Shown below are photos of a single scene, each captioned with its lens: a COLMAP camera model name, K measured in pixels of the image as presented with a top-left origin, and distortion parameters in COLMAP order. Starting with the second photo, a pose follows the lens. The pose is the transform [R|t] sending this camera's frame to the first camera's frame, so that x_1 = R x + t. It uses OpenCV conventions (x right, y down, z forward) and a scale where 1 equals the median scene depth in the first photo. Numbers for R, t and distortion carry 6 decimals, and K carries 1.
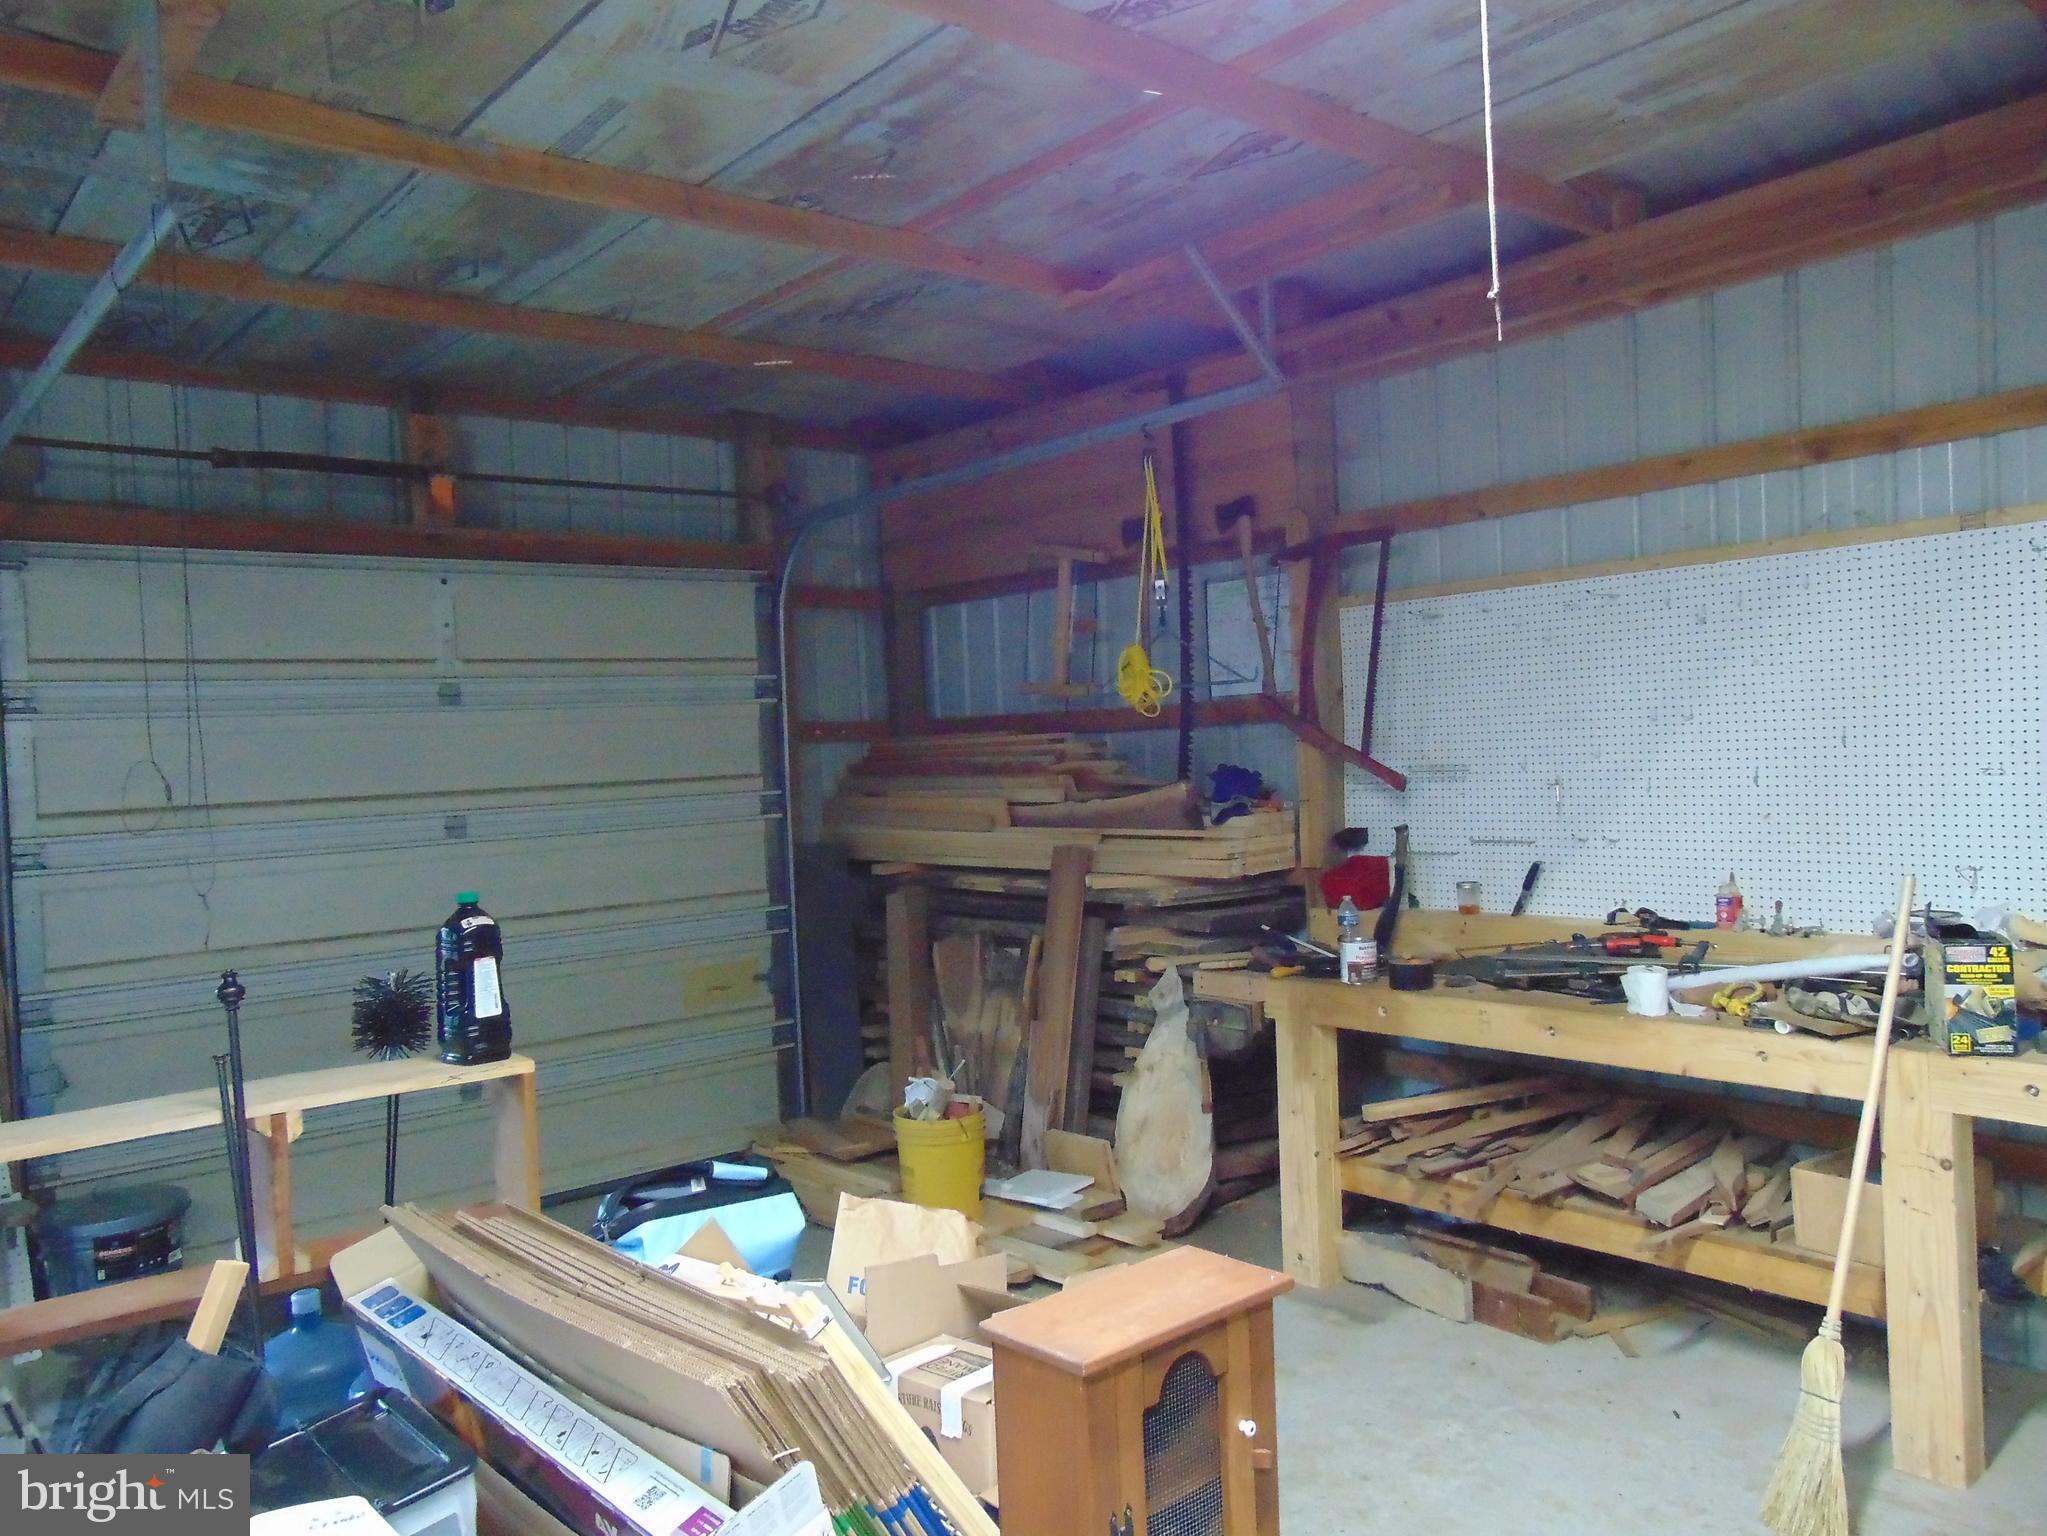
lens RADIAL K [[1556.5, 0, 1020.4], [0, 1556.5, 776.5], [0, 0, 1]] dist [-0.008785, 0.043454]
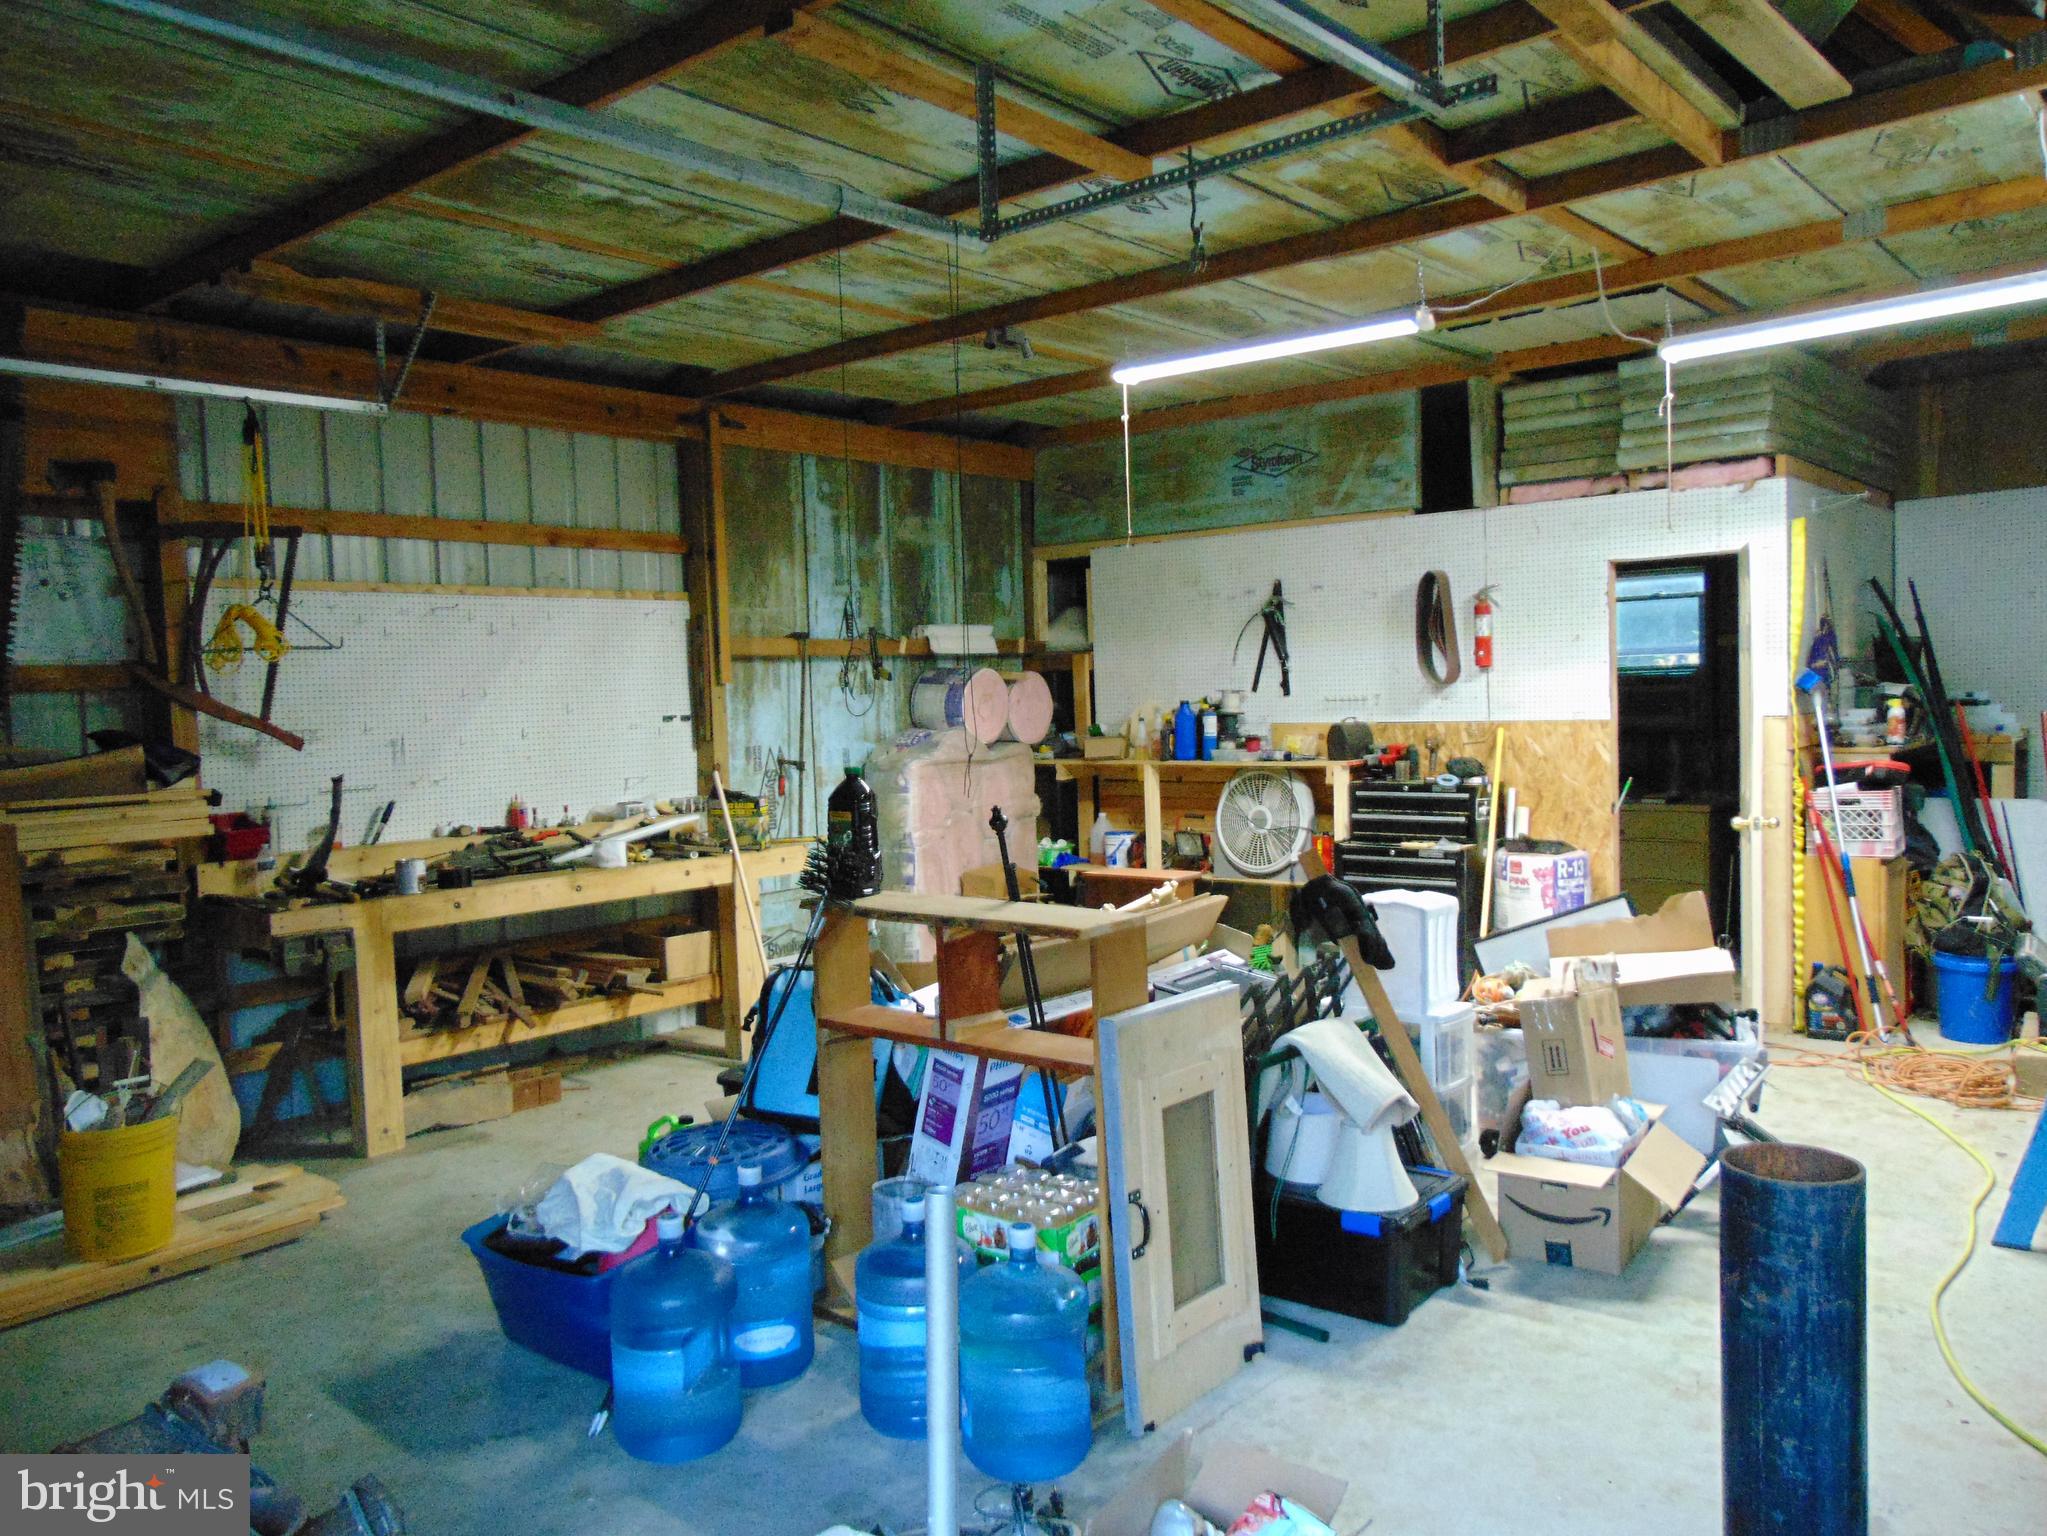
lens RADIAL K [[1556.5, 0, 1011.5], [0, 1556.5, 770.5], [0, 0, 1]] dist [-0.008785, 0.043454]
pose [[-0.173439, -0.003533, 0.984838, -1.105369], [0.051507, 0.998592, 0.012653, 0.041125], [-0.983497, 0.052920, -0.173013, 0.729125]]
